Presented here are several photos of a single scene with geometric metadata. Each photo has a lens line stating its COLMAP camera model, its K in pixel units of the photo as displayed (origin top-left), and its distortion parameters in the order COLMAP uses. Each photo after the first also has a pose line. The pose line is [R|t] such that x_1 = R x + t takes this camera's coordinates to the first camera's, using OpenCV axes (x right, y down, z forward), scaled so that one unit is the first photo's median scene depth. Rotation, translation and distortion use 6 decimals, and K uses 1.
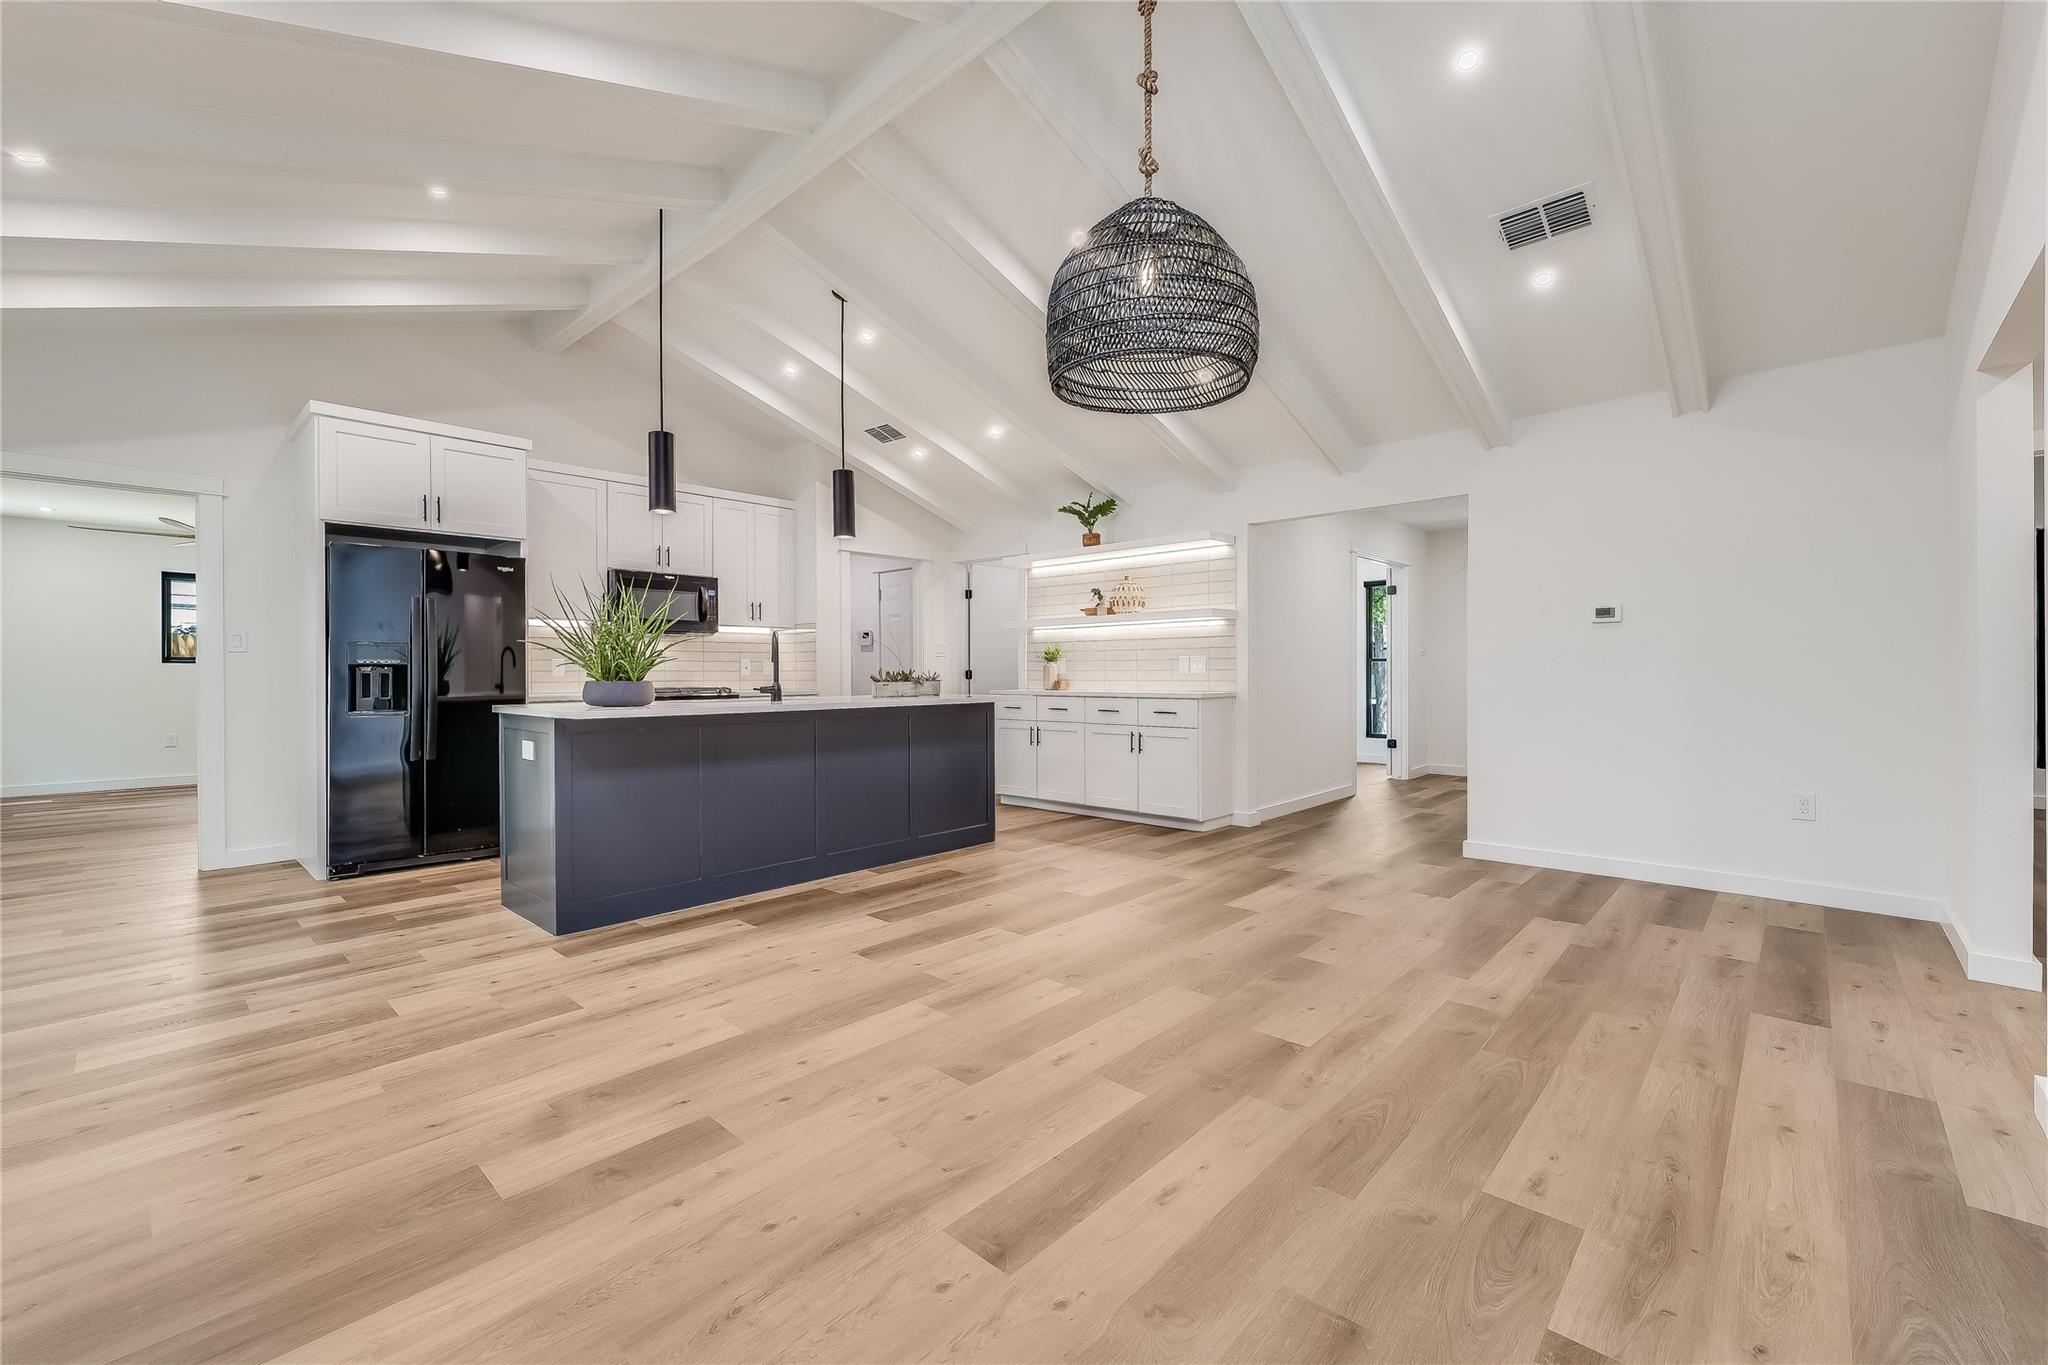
lens RADIAL K [[834.7, 0, 1024.0], [0, 834.7, 682.5], [0, 0, 1]] dist [0.000130, -0.000127]
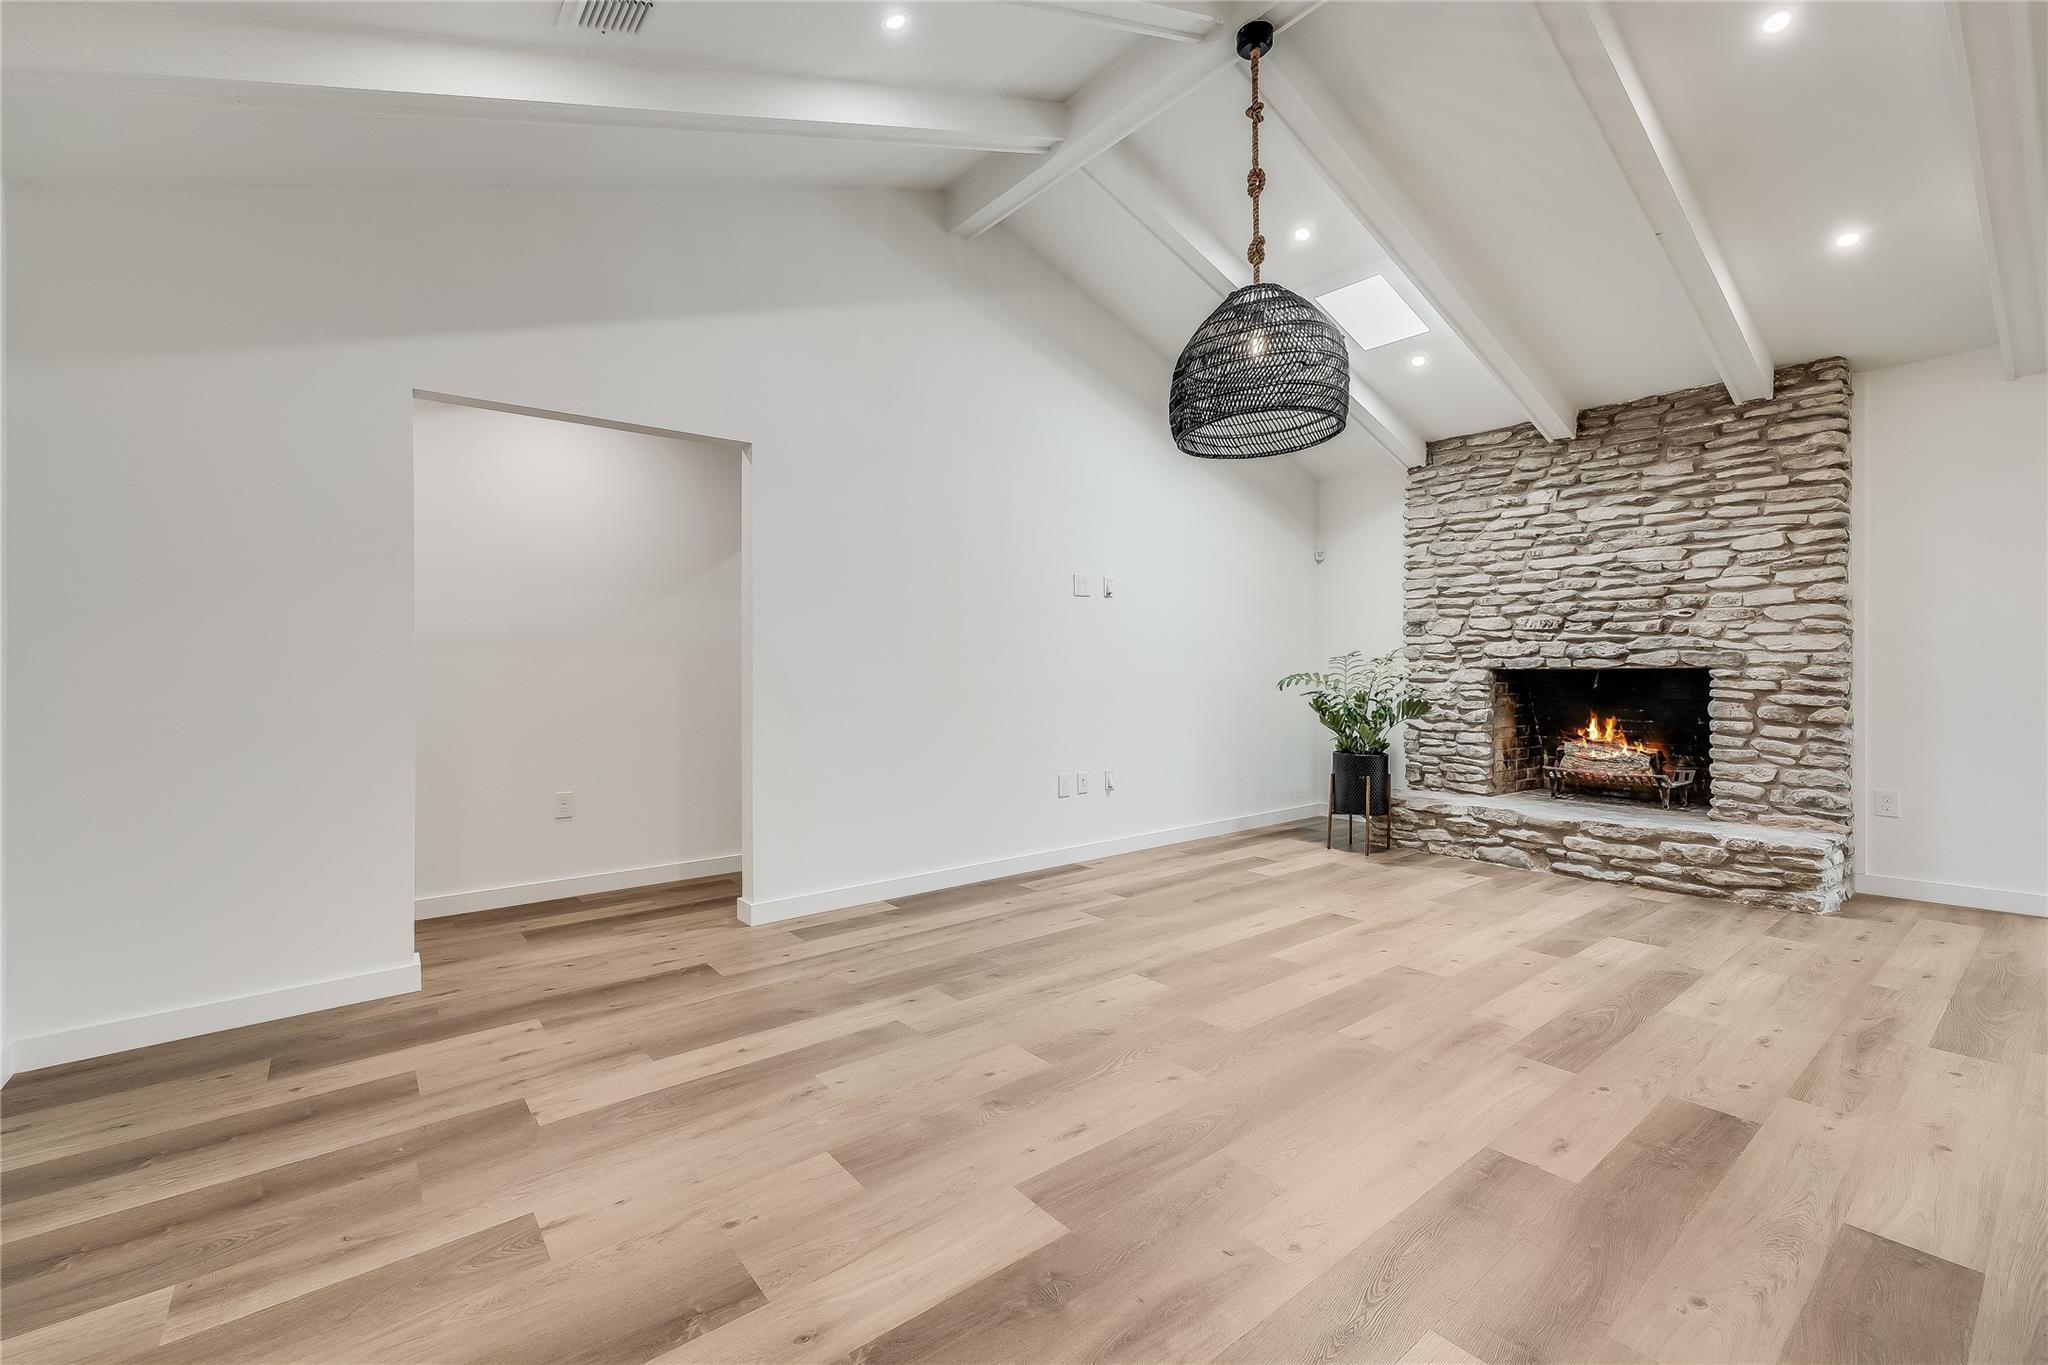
lens RADIAL K [[950.2, 0, 1024.0], [0, 950.2, 682.5], [0, 0, 1]] dist [-0.004174, -0.000426]
pose [[-0.992979, 0.014306, 0.117421, 0.328115], [0.017408, 0.999525, 0.025430, -0.033798], [-0.117001, 0.027295, -0.992757, 2.387473]]
